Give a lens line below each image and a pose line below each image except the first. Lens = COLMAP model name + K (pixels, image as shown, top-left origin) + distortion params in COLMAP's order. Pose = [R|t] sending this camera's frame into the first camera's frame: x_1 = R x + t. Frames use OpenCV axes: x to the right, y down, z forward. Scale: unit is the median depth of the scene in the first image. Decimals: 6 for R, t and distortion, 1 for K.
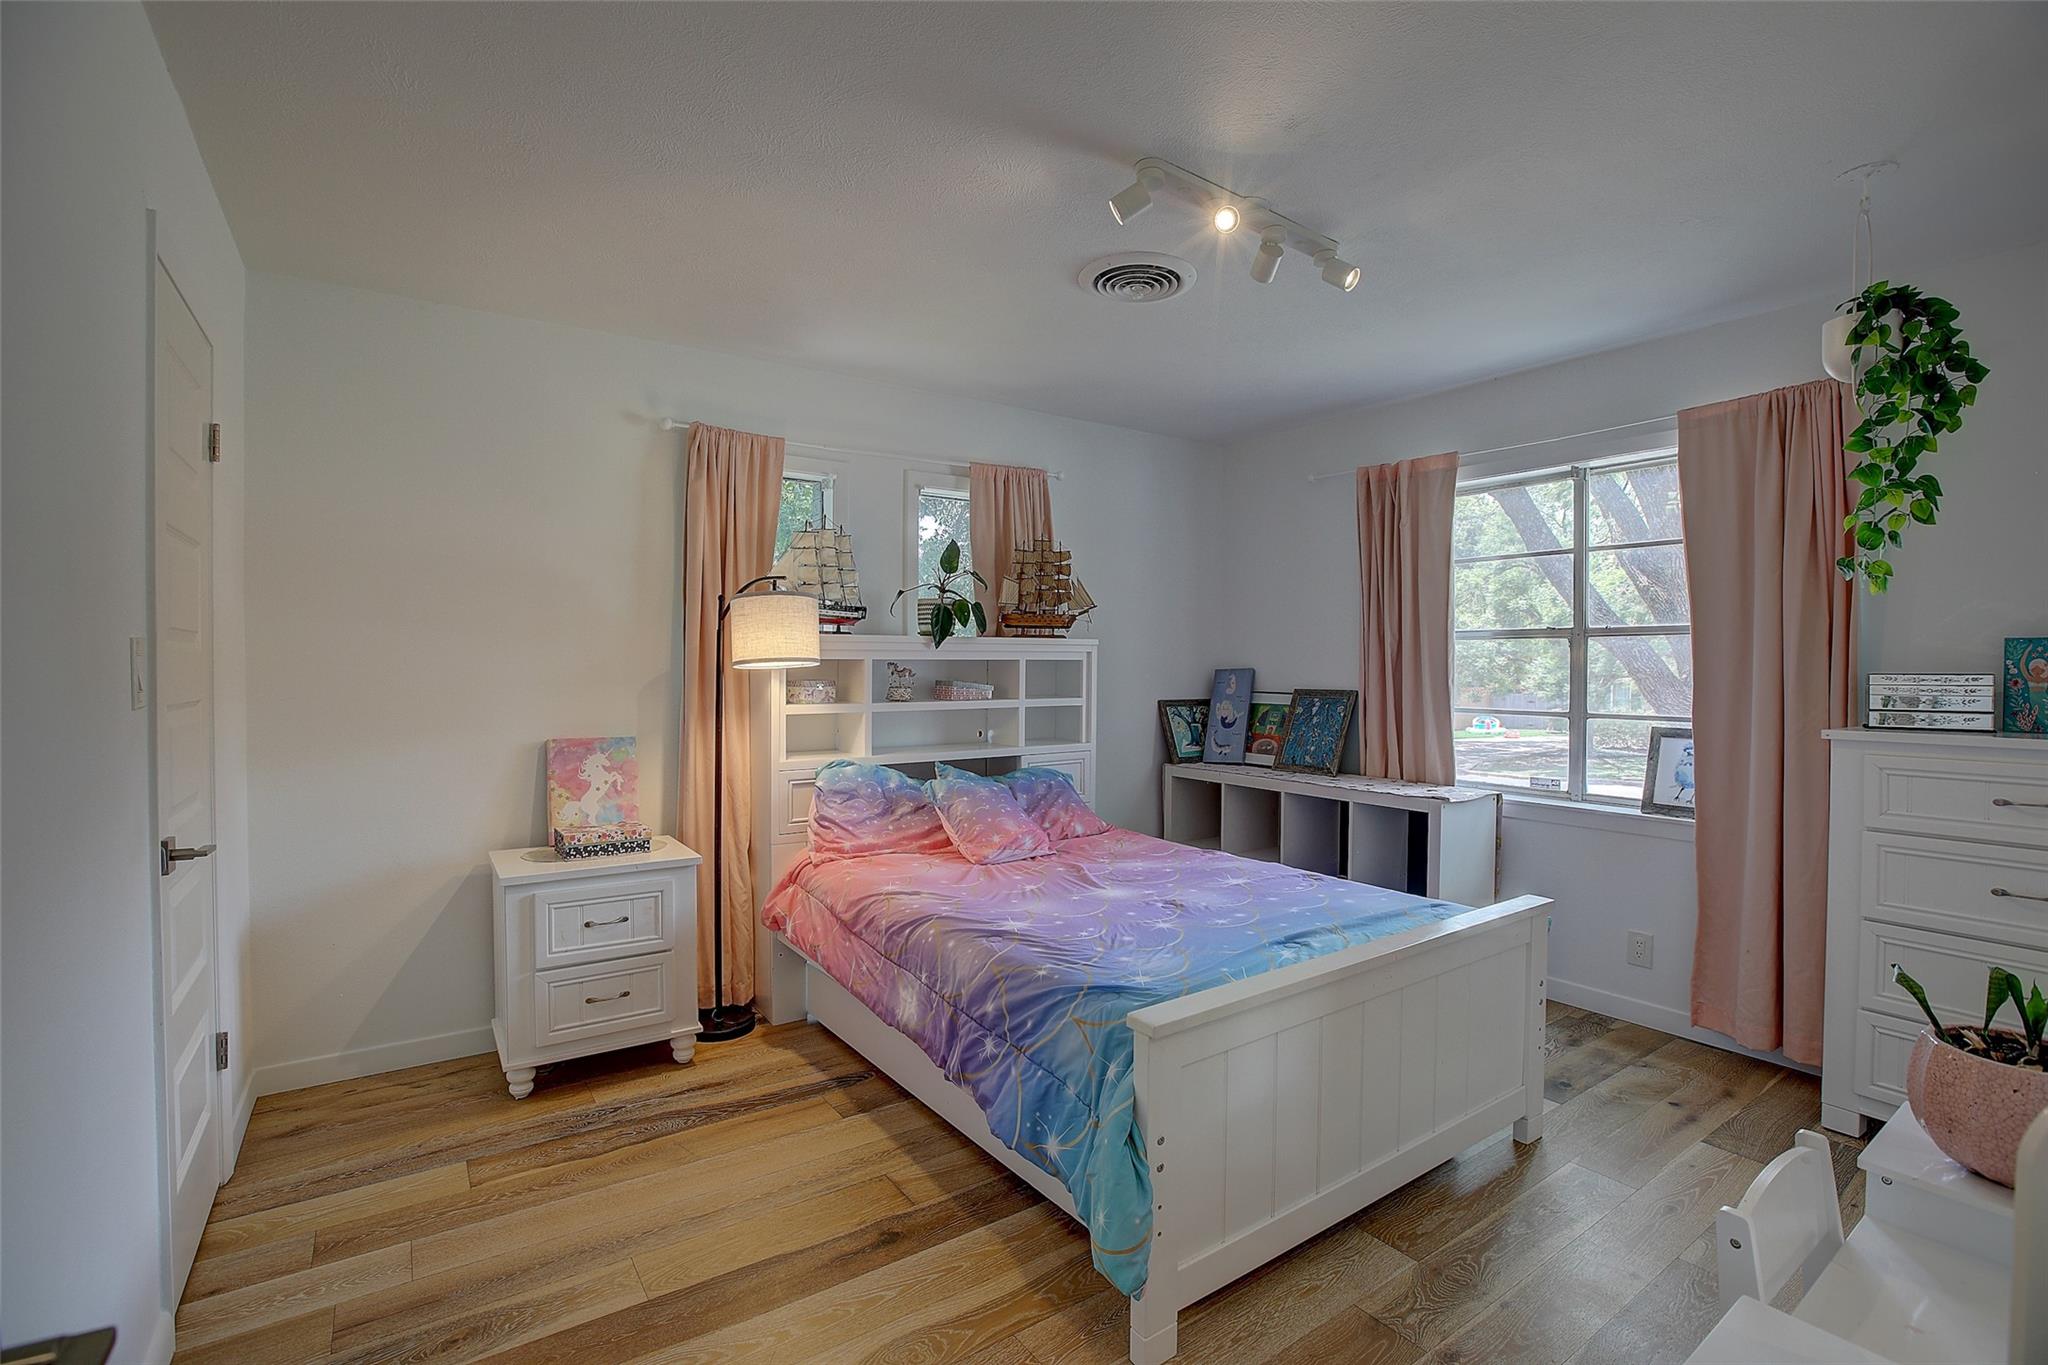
lens RADIAL K [[918.8, 0, 1030.1], [0, 918.8, 679.1], [0, 0, 1]] dist [-0.058808, 0.023910]
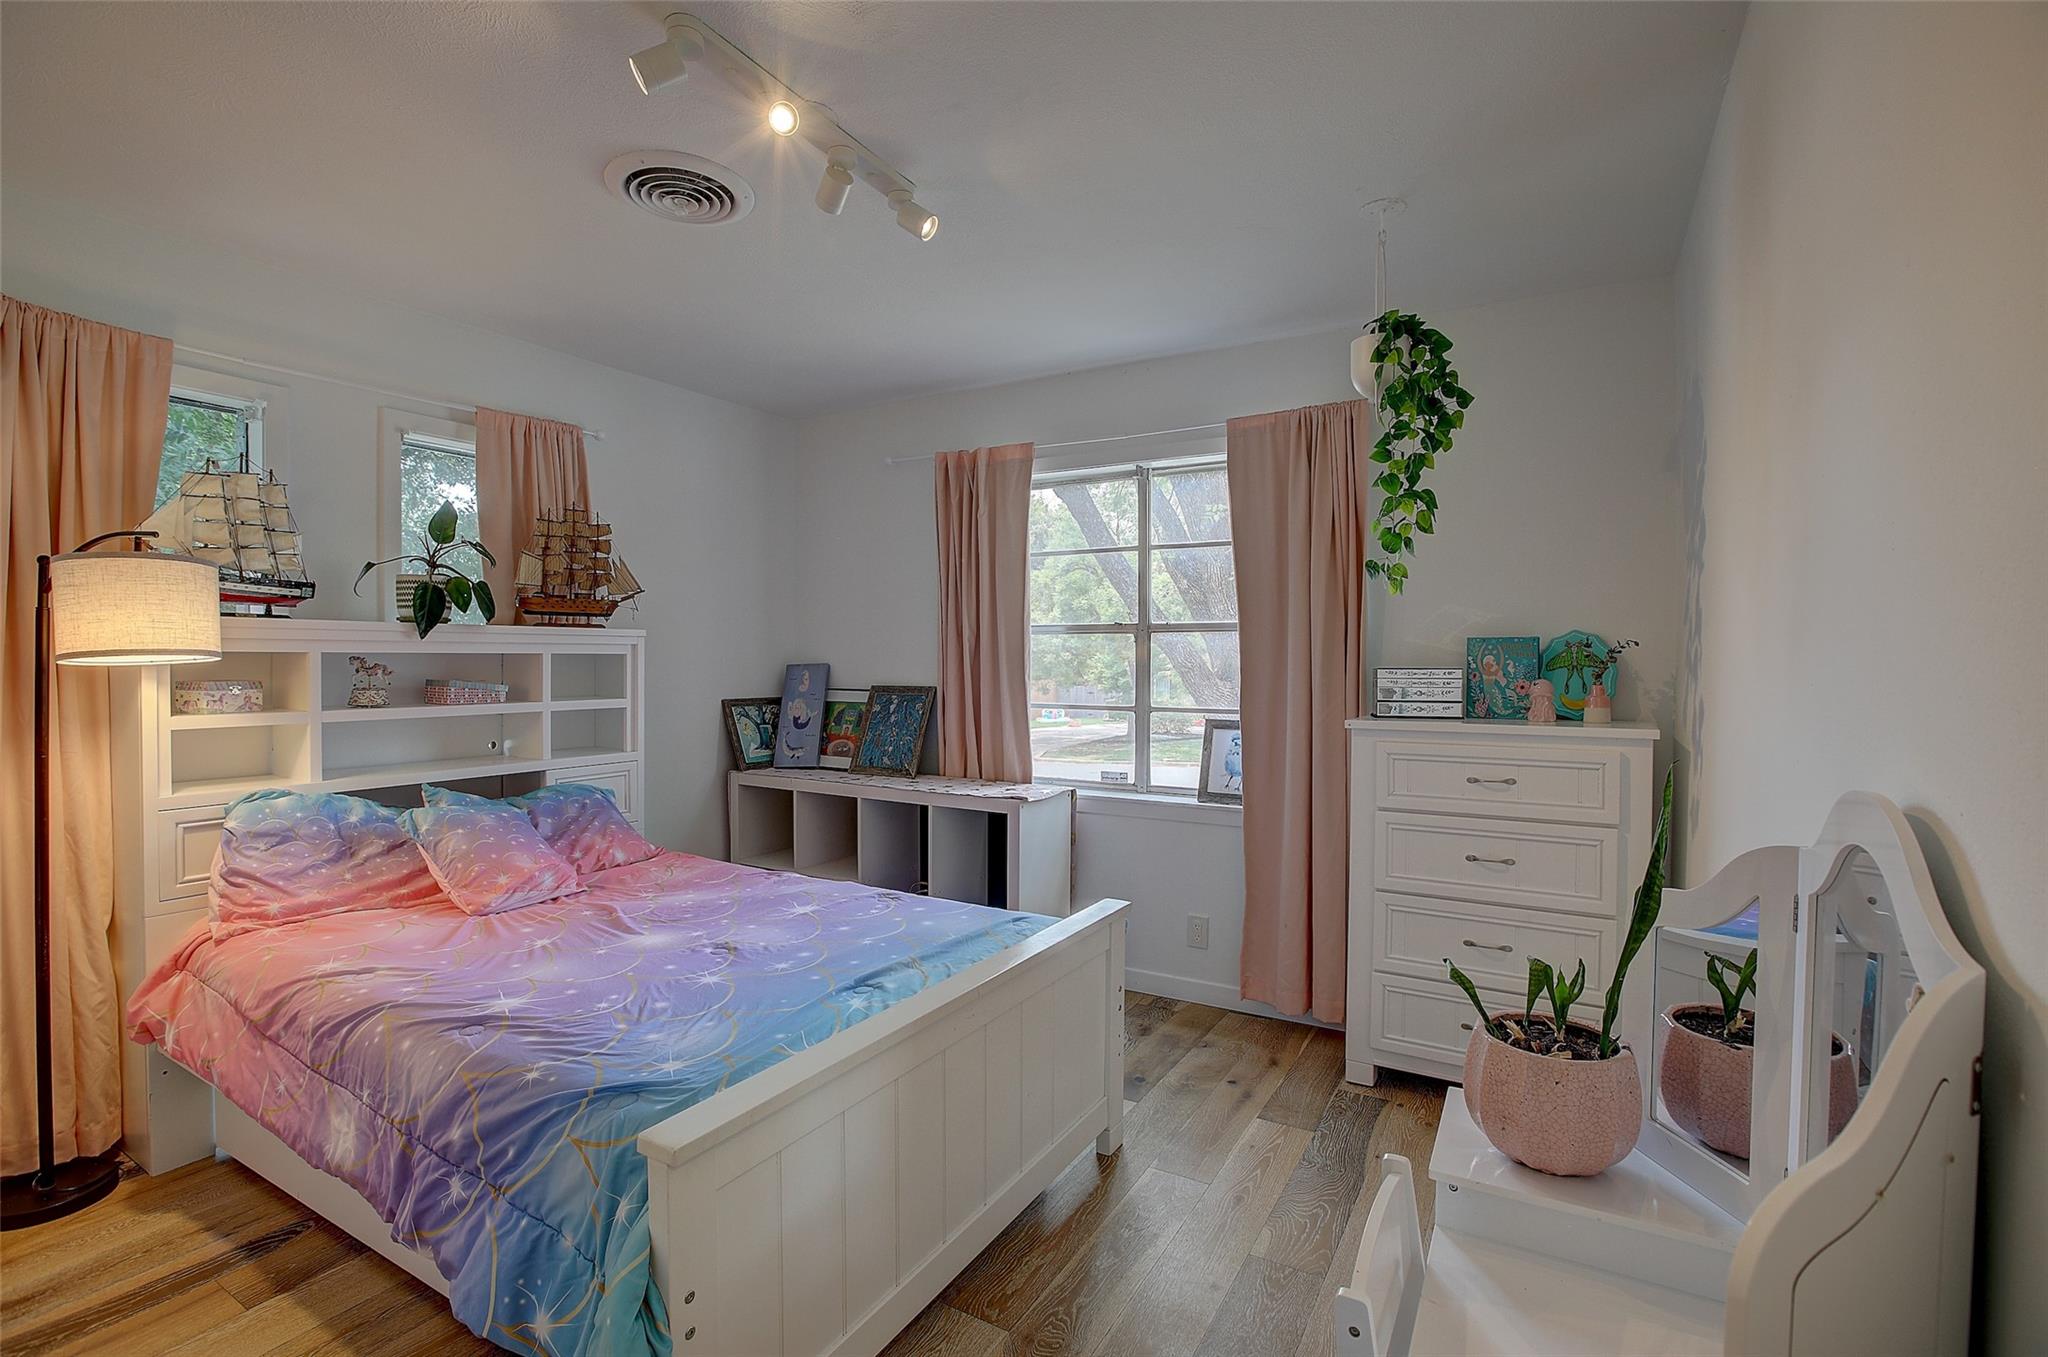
lens RADIAL K [[938.2, 0, 1024.0], [0, 938.2, 678.5], [0, 0, 1]] dist [-0.043573, 0.009661]
pose [[0.906557, -0.007530, 0.422016, 0.041266], [0.005493, 0.999967, 0.006041, -0.002061], [-0.422048, -0.003158, 0.906568, 0.104203]]
